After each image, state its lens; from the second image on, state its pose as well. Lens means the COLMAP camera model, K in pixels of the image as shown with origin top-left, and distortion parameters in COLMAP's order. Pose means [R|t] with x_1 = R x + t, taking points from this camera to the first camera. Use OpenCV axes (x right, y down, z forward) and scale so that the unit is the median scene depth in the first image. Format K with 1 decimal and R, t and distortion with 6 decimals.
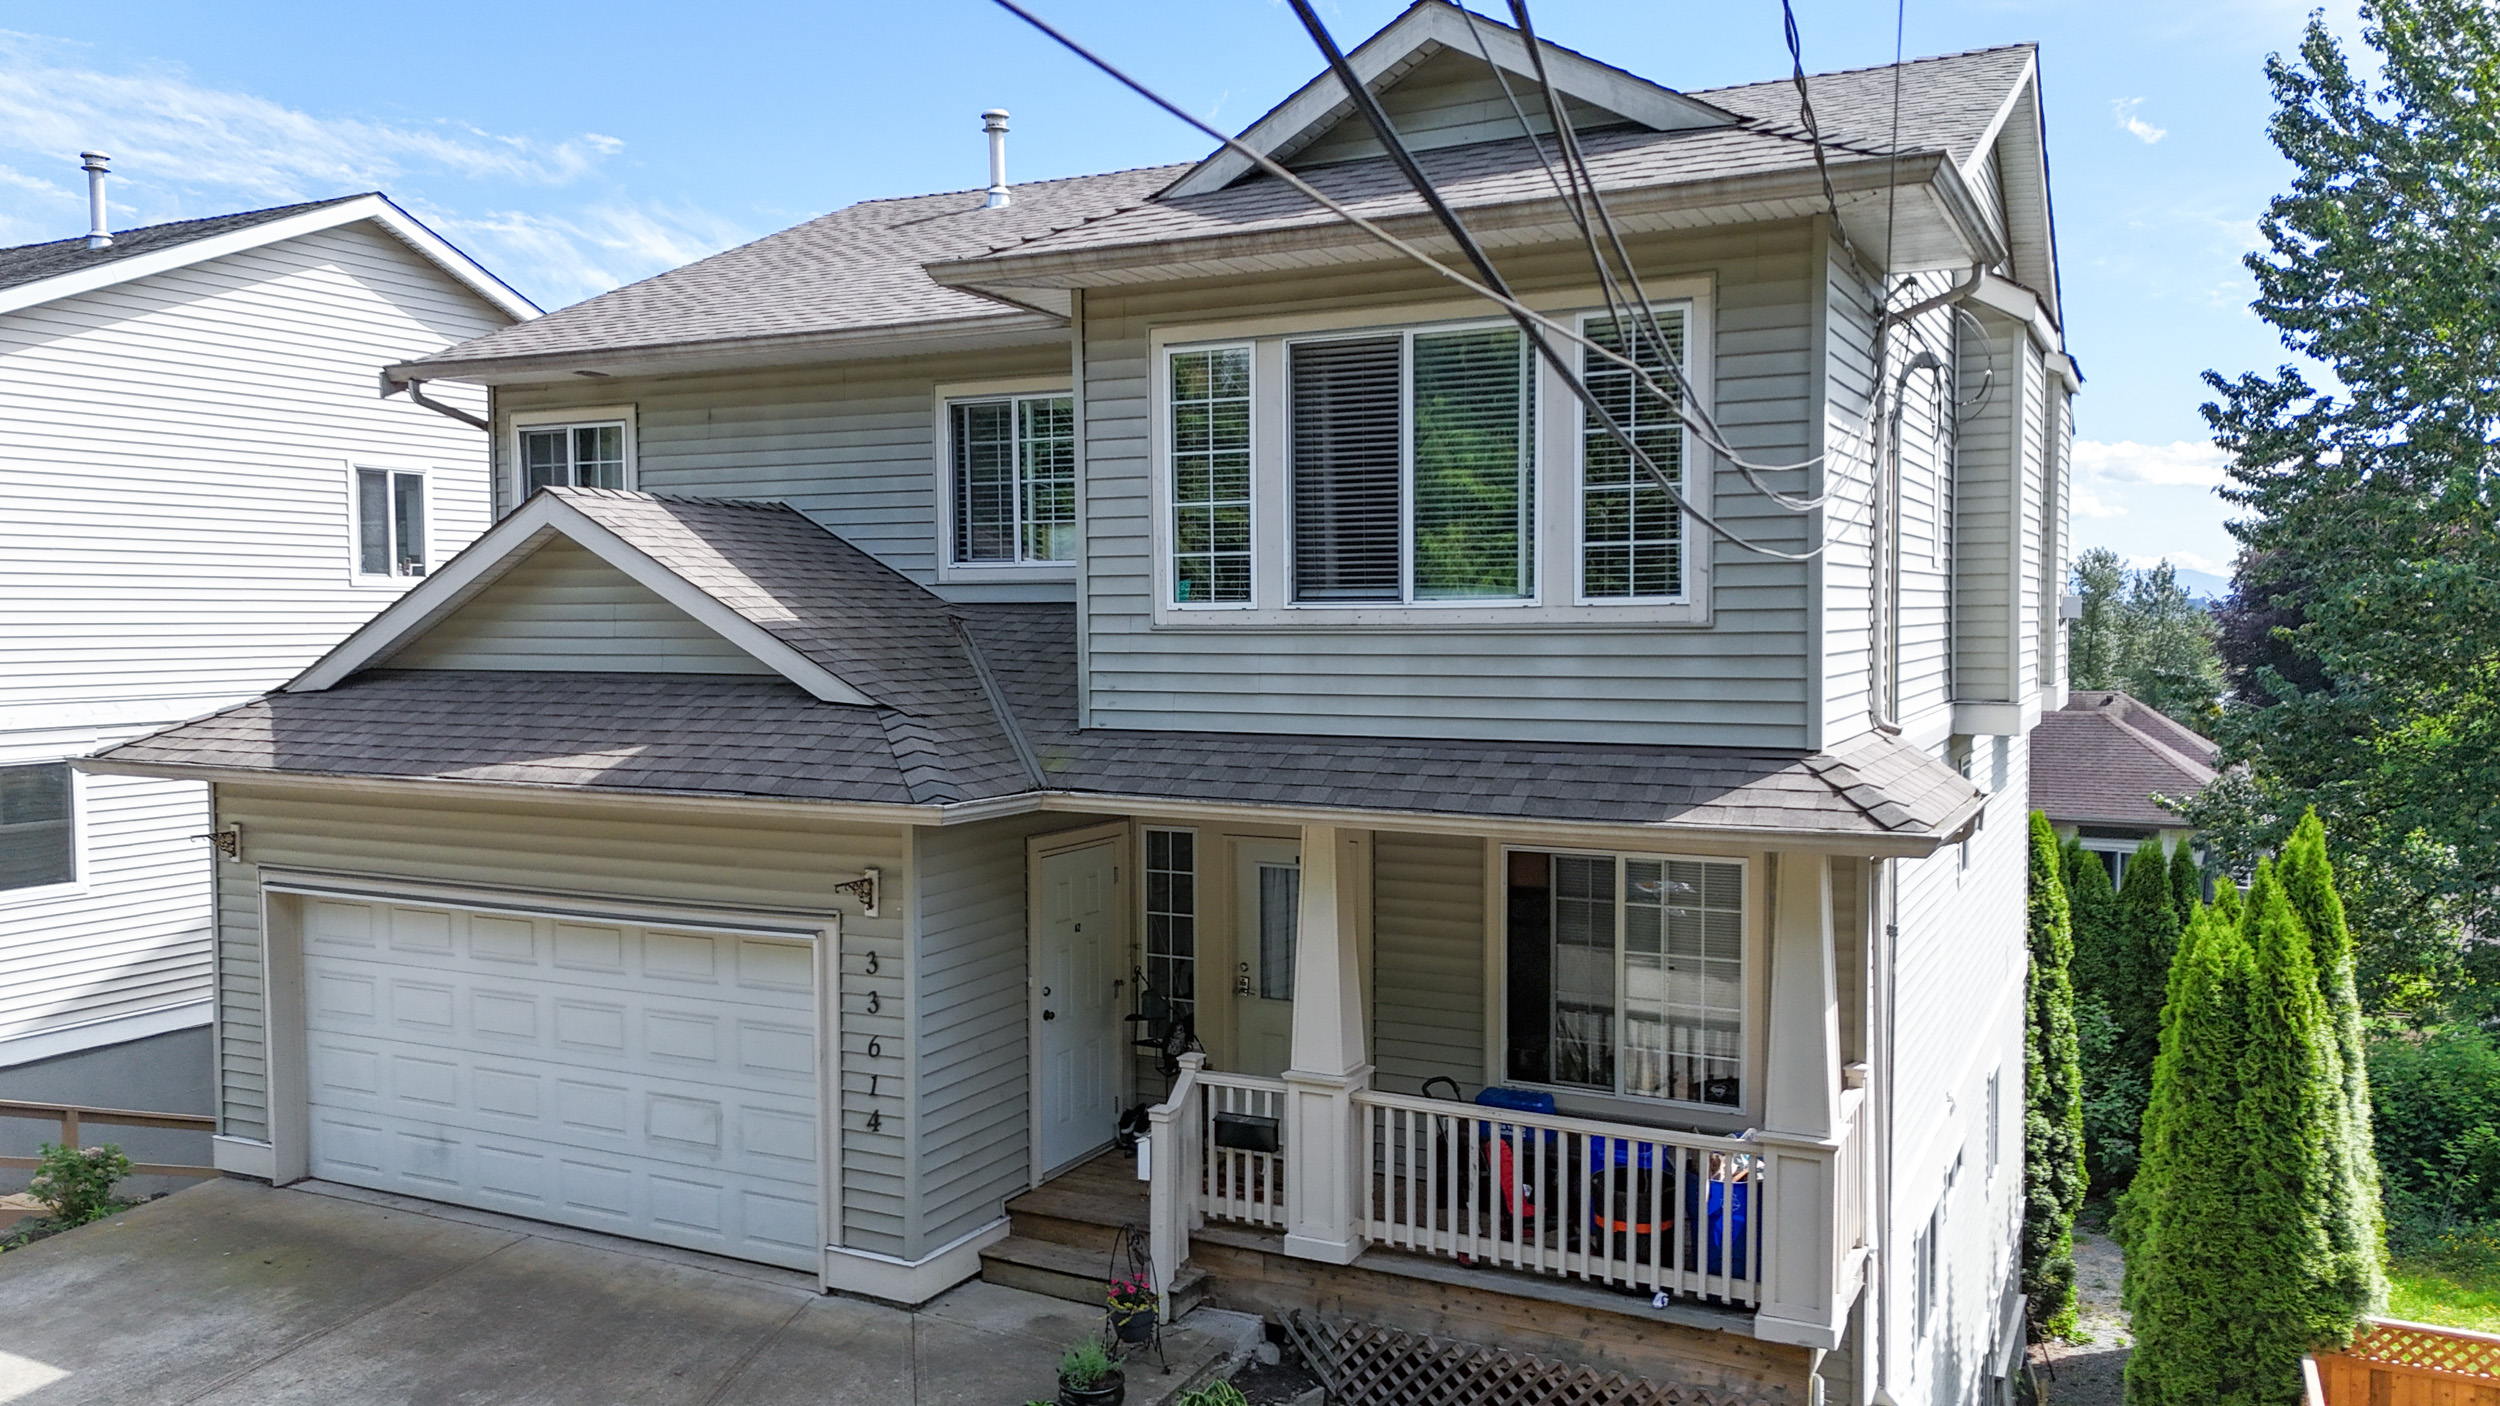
lens RADIAL K [[1872.5, 0, 1250.0], [0, 1872.5, 703.0], [0, 0, 1]] dist [0.028716, 0.000765]
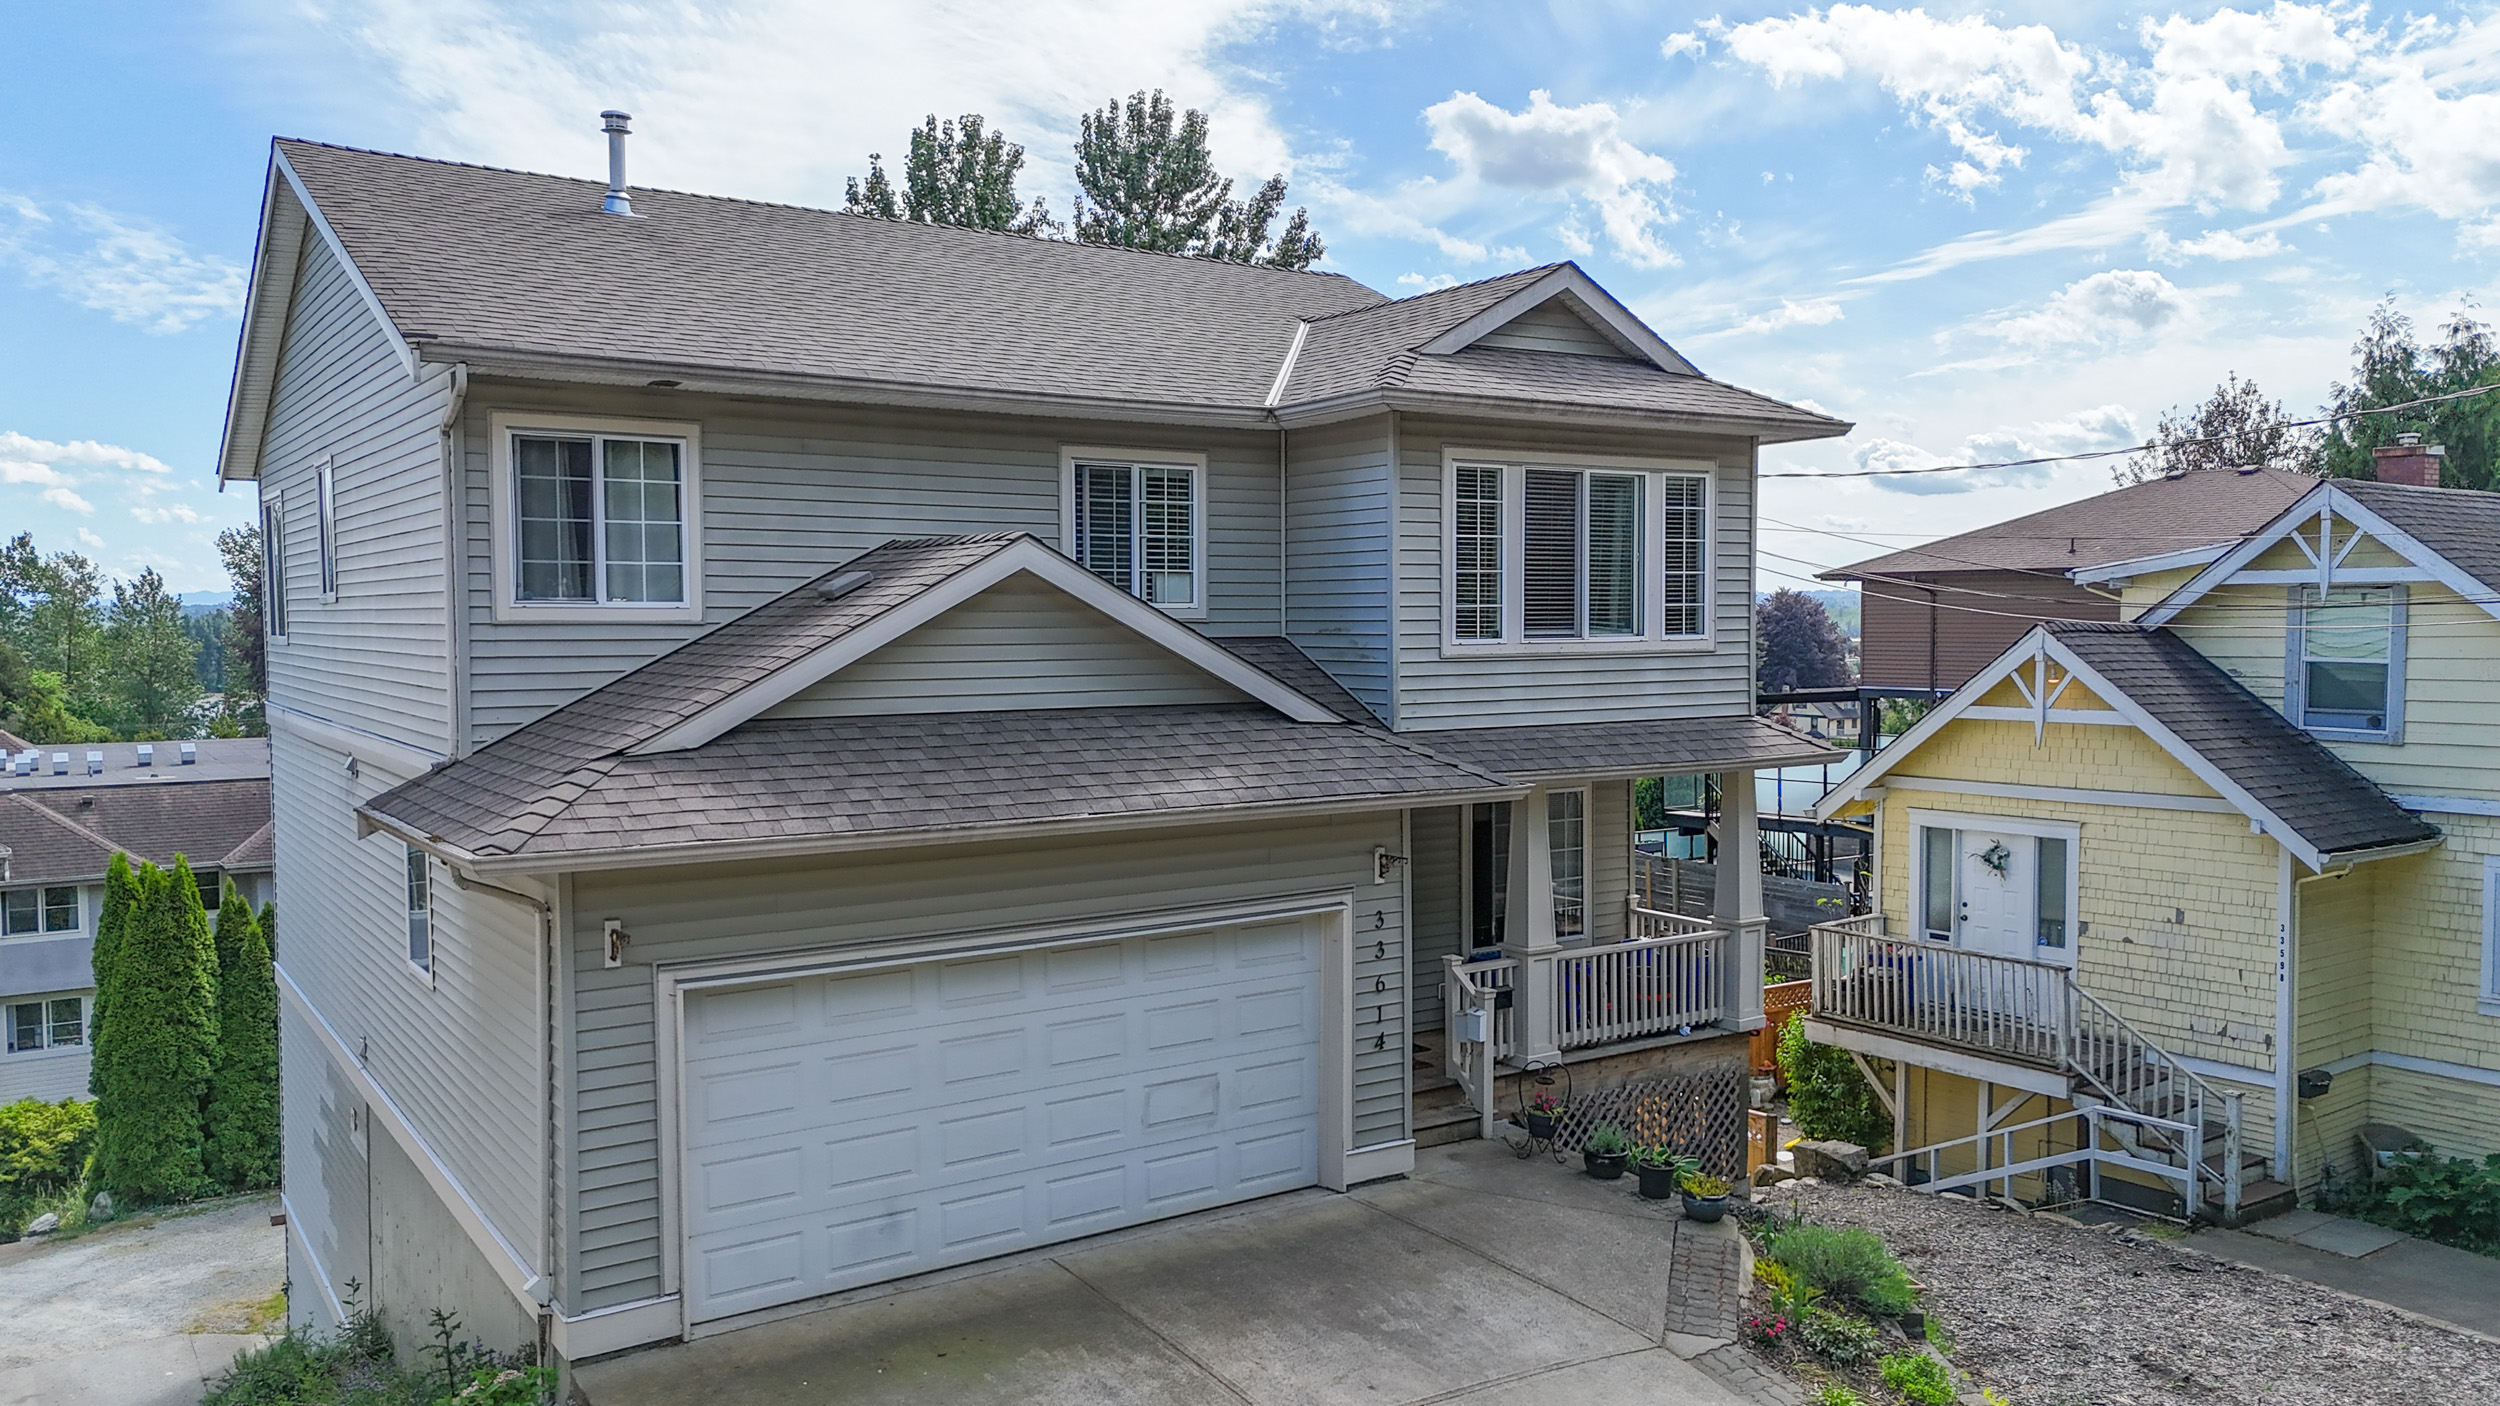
lens RADIAL K [[1847.2, 0, 1290.5], [0, 1847.2, 693.4], [0, 0, 1]] dist [0.060222, -0.060767]
pose [[0.478342, -0.036515, 0.877414, -1.347562], [0.043173, 0.998905, 0.018034, -0.043473], [-0.877112, 0.029254, 0.479395, 0.436483]]
